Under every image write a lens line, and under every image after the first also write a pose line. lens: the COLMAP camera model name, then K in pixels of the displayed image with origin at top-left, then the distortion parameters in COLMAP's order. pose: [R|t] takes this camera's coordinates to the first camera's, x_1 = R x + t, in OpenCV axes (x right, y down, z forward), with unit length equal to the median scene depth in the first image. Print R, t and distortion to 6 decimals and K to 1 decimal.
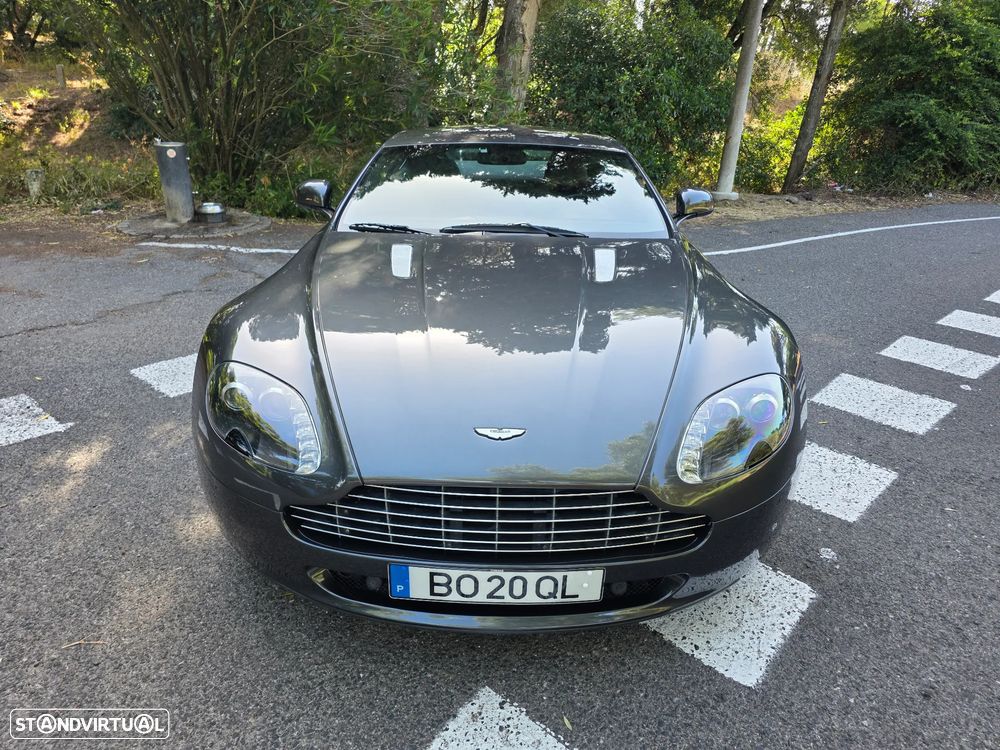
lens RADIAL K [[656.2, 0, 502.7], [0, 656.2, 366.0], [0, 0, 1]] dist [0.045154, -0.038123]
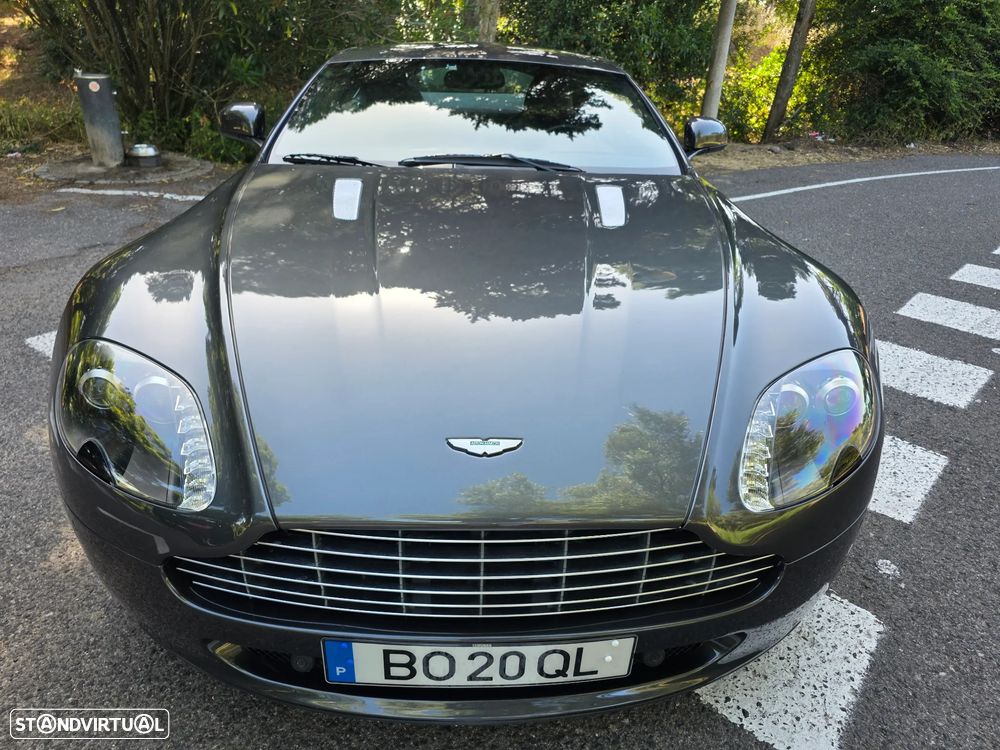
lens RADIAL K [[656.2, 0, 502.7], [0, 656.2, 366.0], [0, 0, 1]] dist [0.045154, -0.038123]
pose [[0.998924, -0.009518, 0.045399, -0.009032], [0.006556, 0.997867, 0.064951, -0.013676], [-0.045920, -0.064583, 0.996855, 0.191831]]
